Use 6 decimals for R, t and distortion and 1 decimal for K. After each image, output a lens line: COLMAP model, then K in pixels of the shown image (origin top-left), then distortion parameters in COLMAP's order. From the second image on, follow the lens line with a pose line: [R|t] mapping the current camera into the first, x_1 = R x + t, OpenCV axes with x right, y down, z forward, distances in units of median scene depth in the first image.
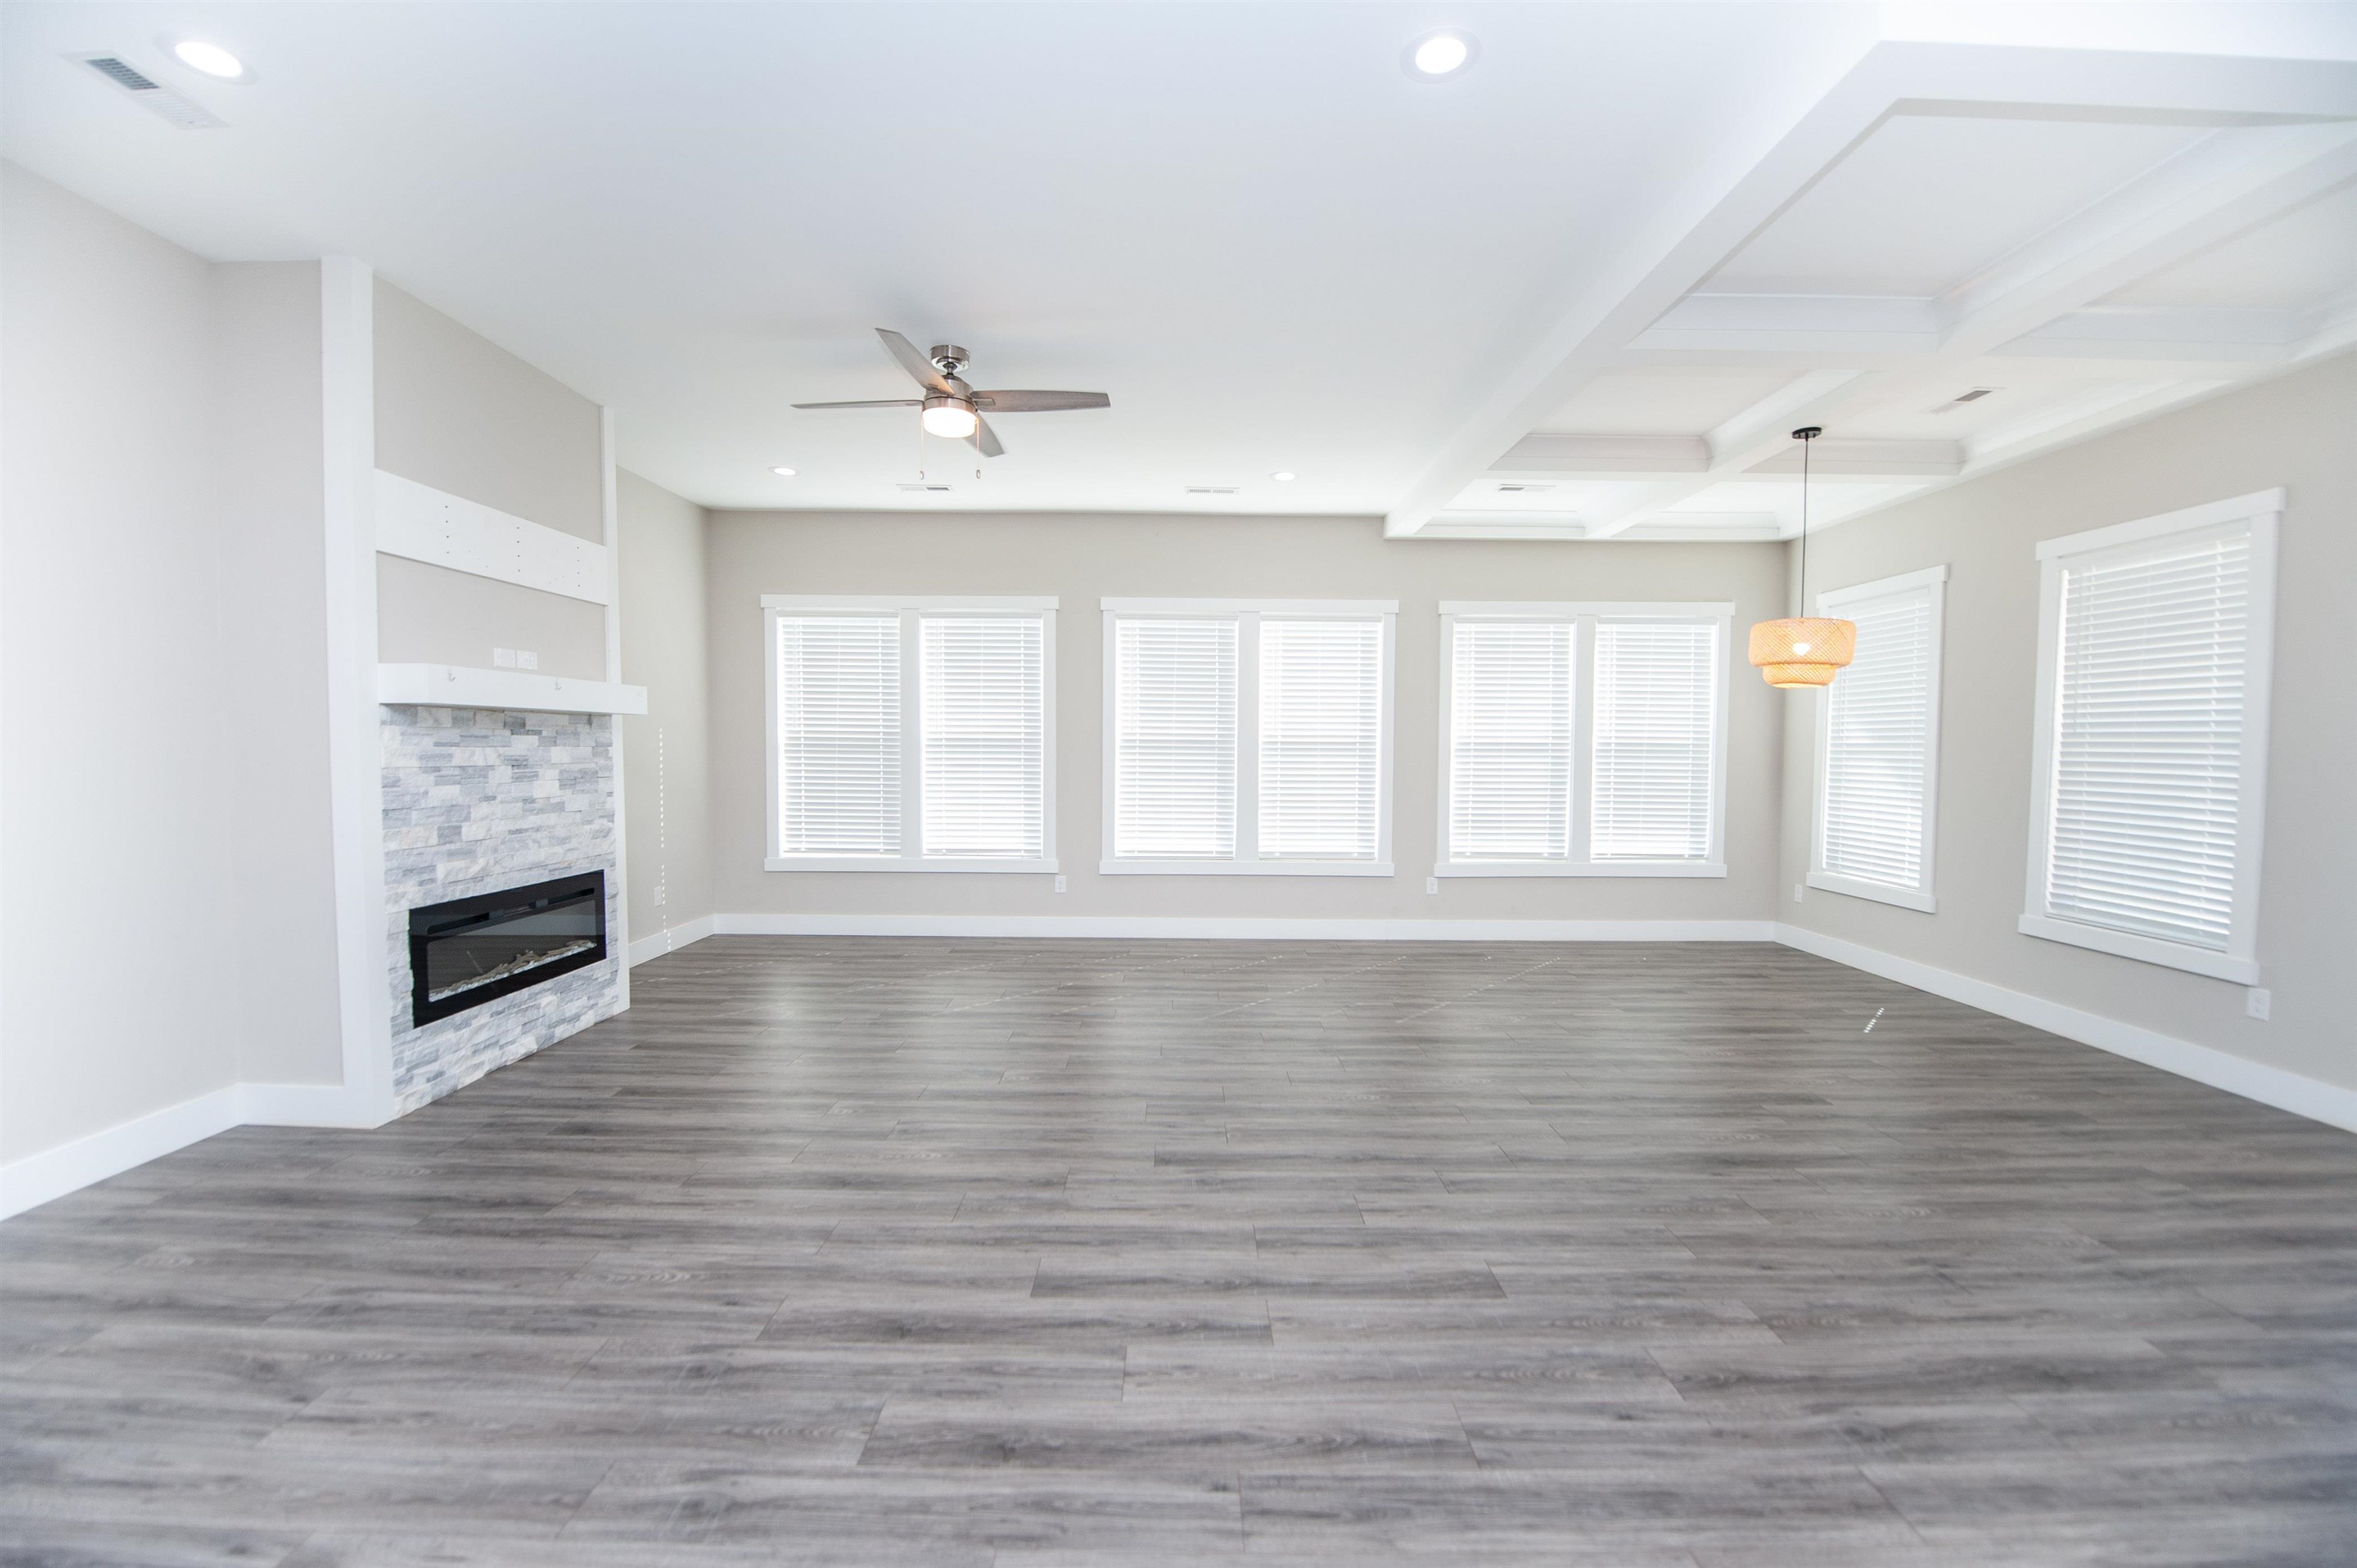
lens RADIAL K [[959.5, 0, 1170.2], [0, 959.5, 789.4], [0, 0, 1]] dist [-0.018981, -0.000691]
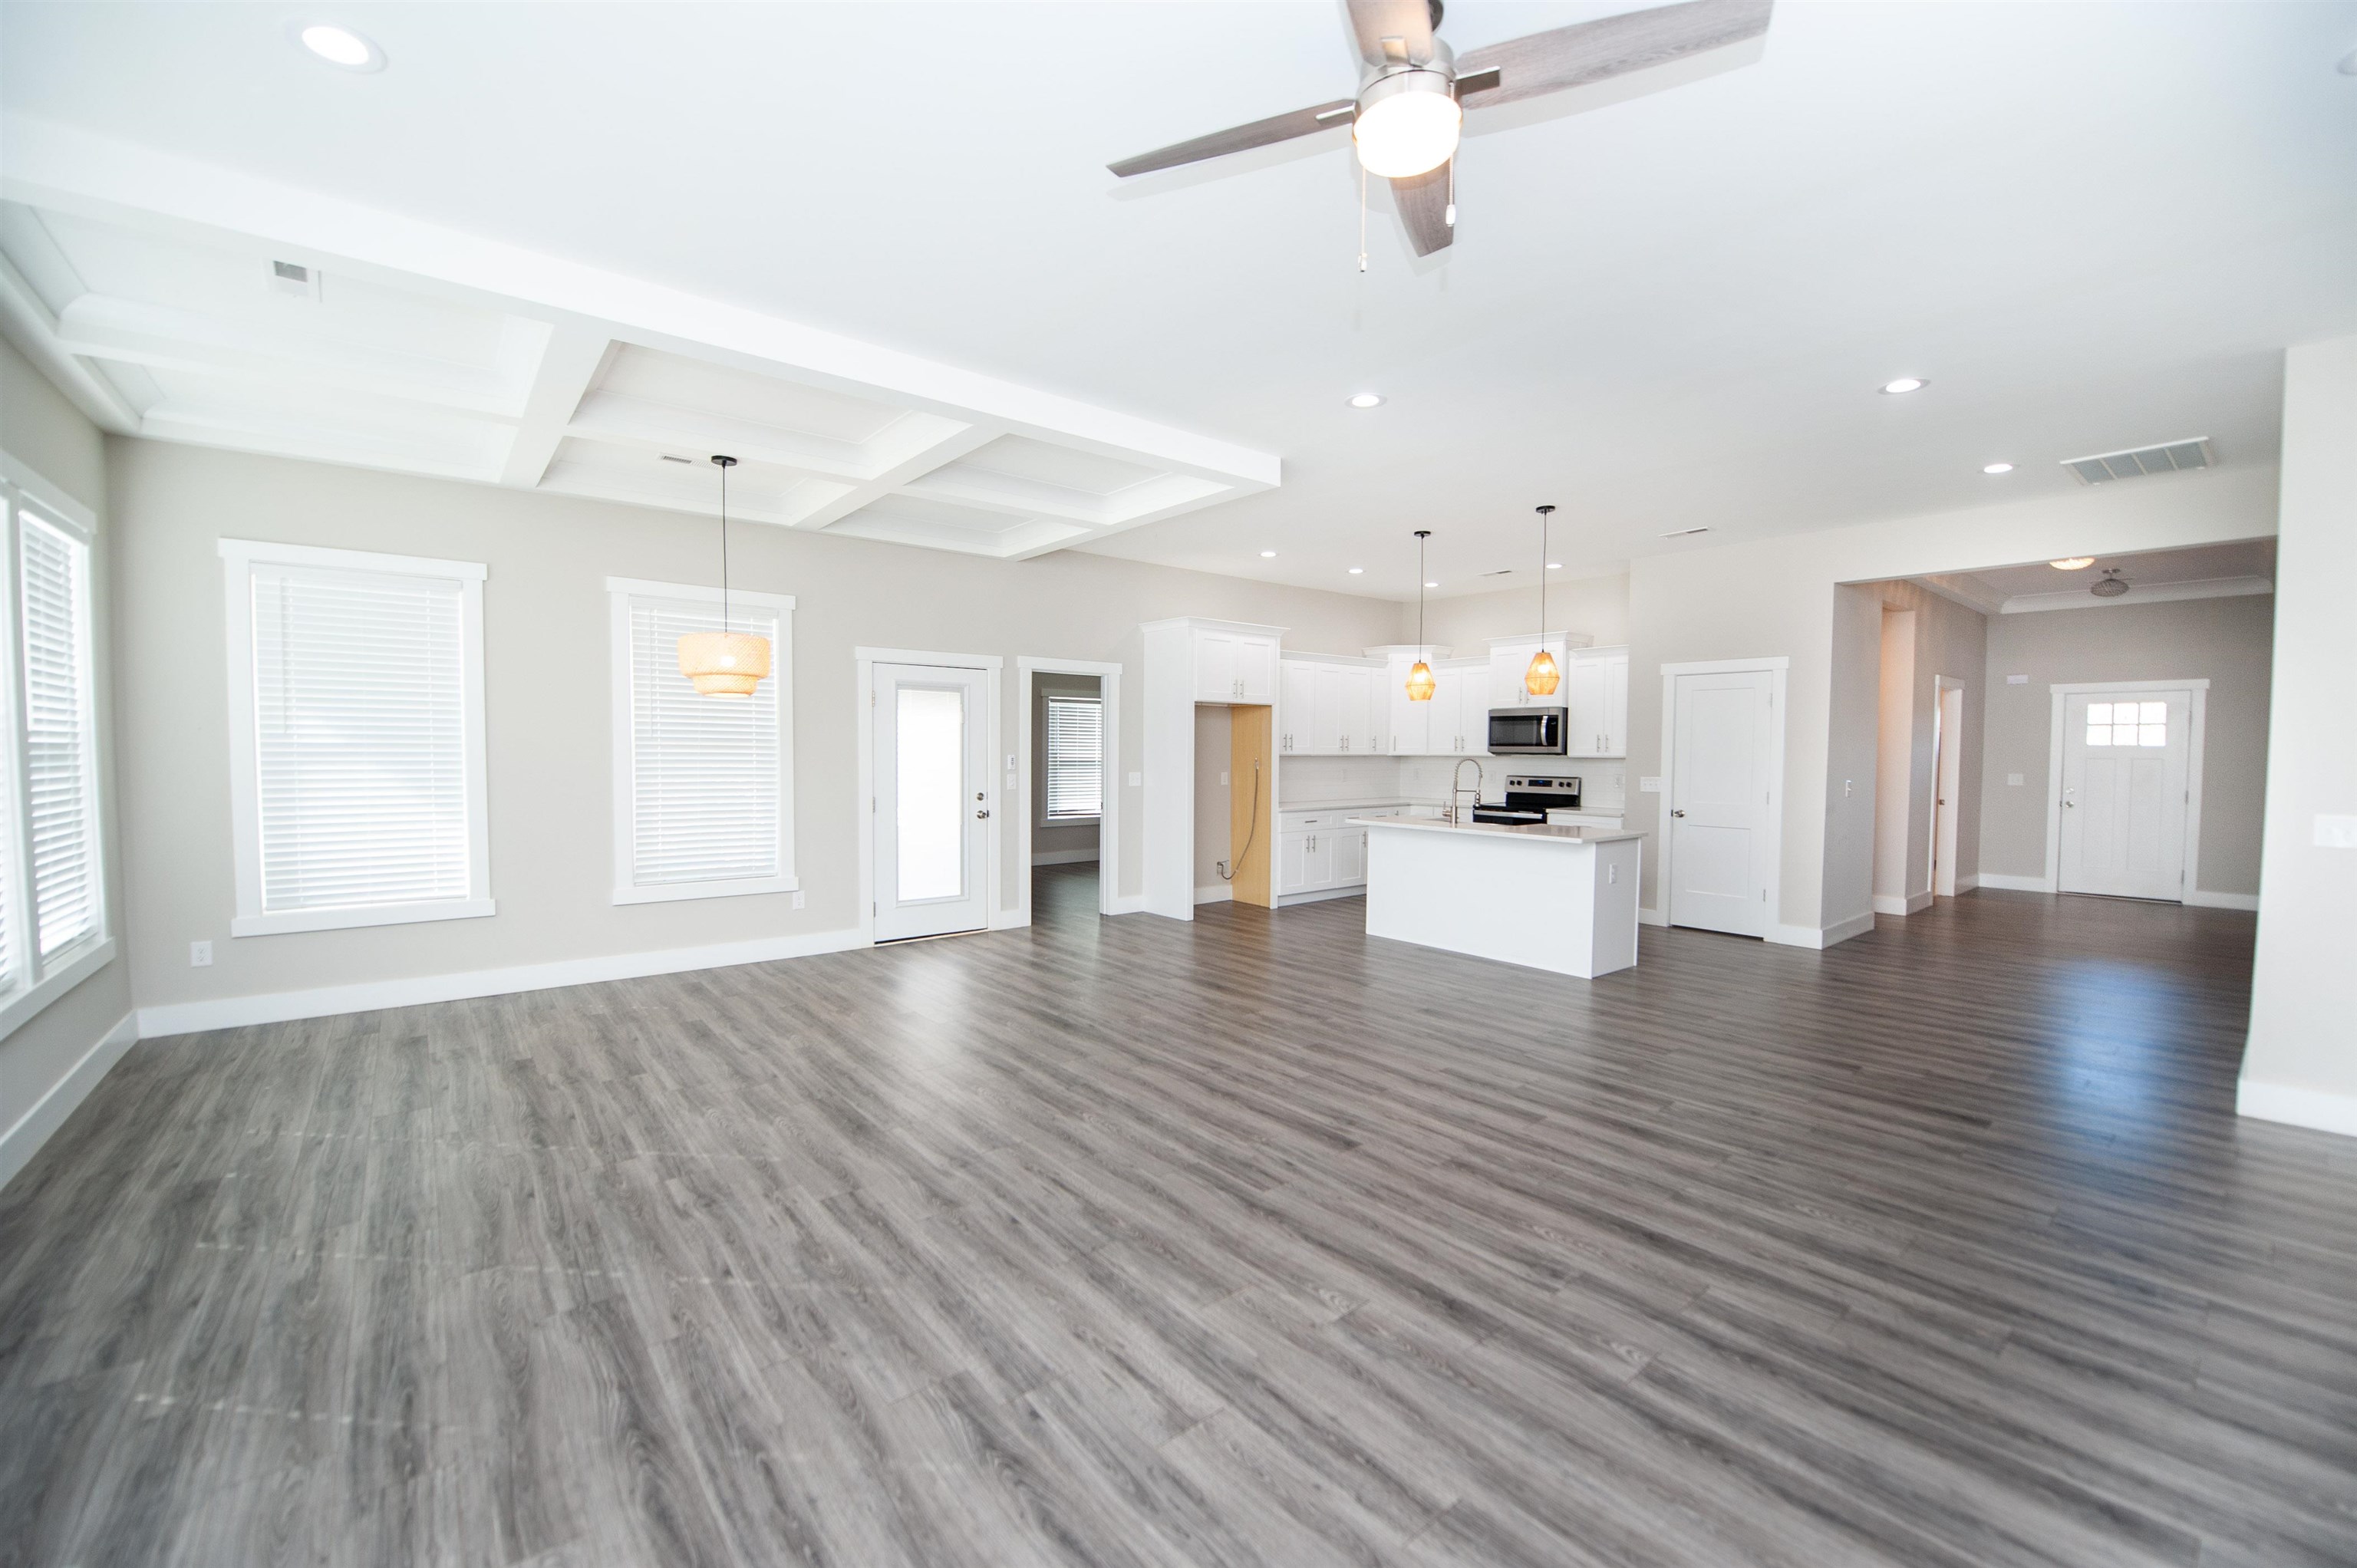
lens RADIAL K [[934.2, 0, 1199.5], [0, 934.2, 782.7], [0, 0, 1]] dist [-0.023443, -0.000226]
pose [[-0.644481, -0.041376, 0.763500, -0.551522], [0.022478, 0.997078, 0.073008, -0.083559], [-0.764290, 0.064215, -0.641668, 1.427761]]
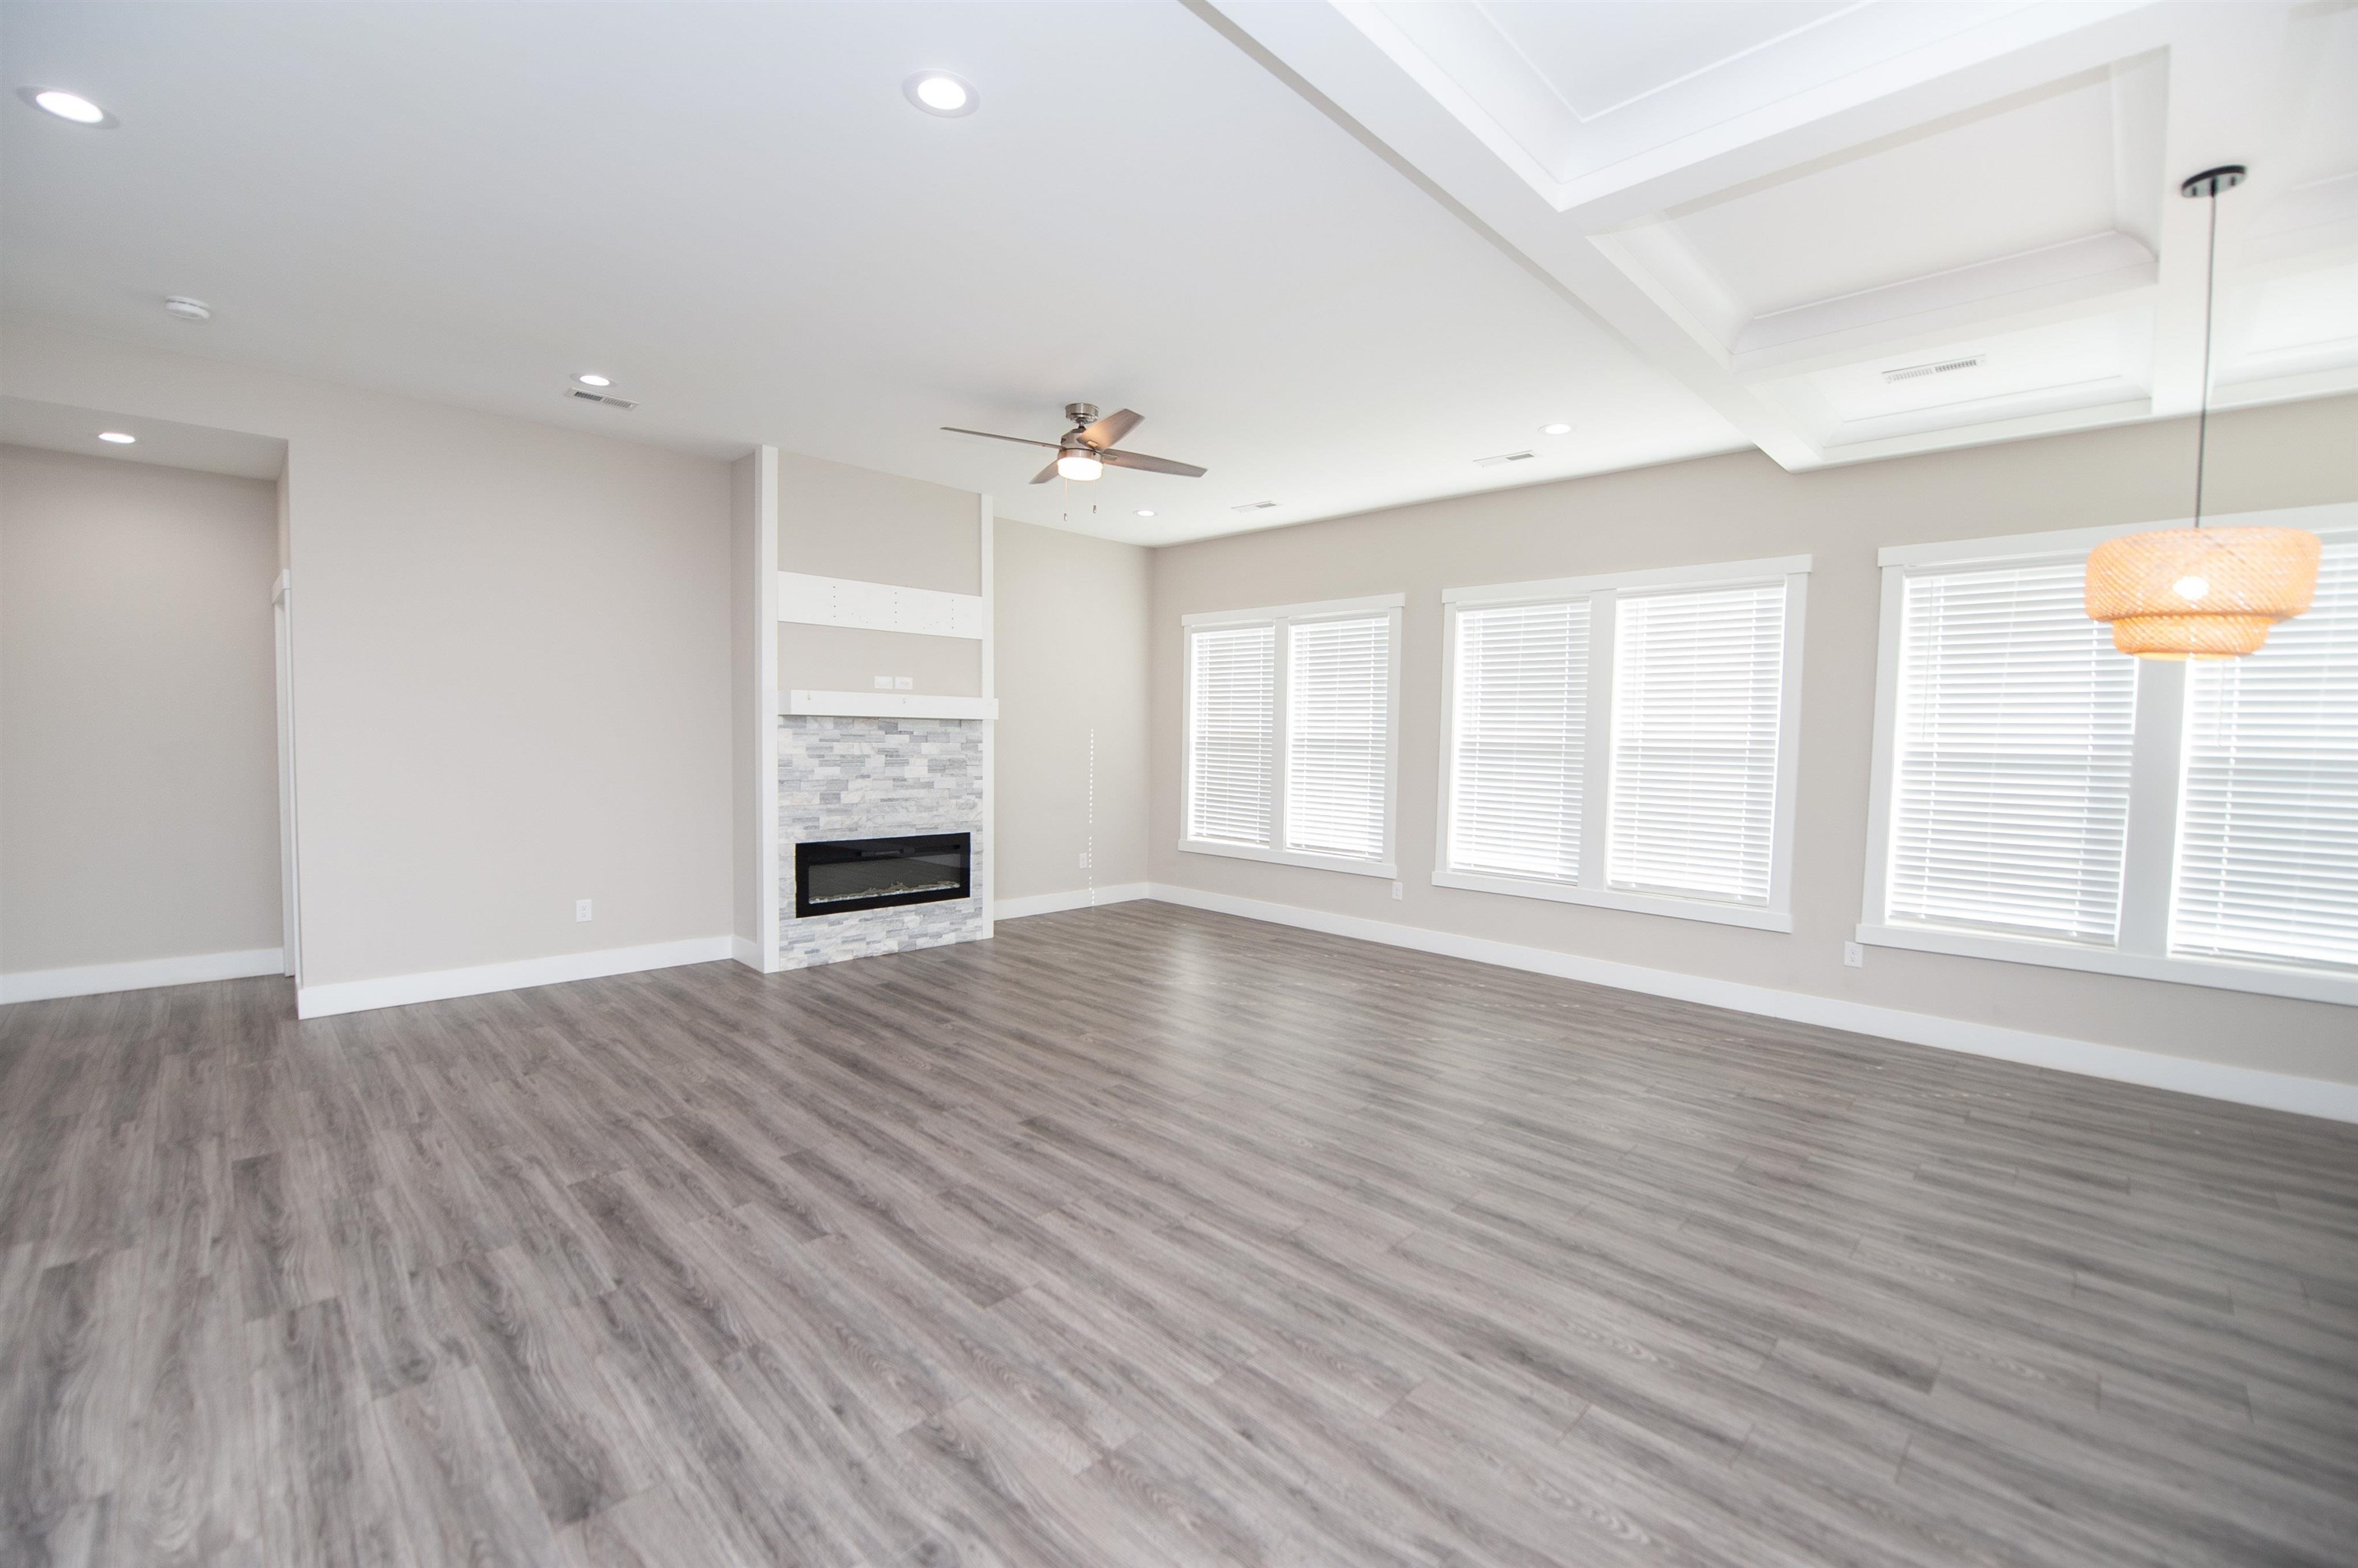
lens RADIAL K [[977.7, 0, 1183.0], [0, 977.7, 788.8], [0, 0, 1]] dist [-0.009644, -0.008003]
pose [[0.711758, 0.044499, -0.701013, 0.716690], [-0.044076, 0.998854, 0.018654, -0.021770], [0.701040, 0.017620, 0.712904, 0.247283]]
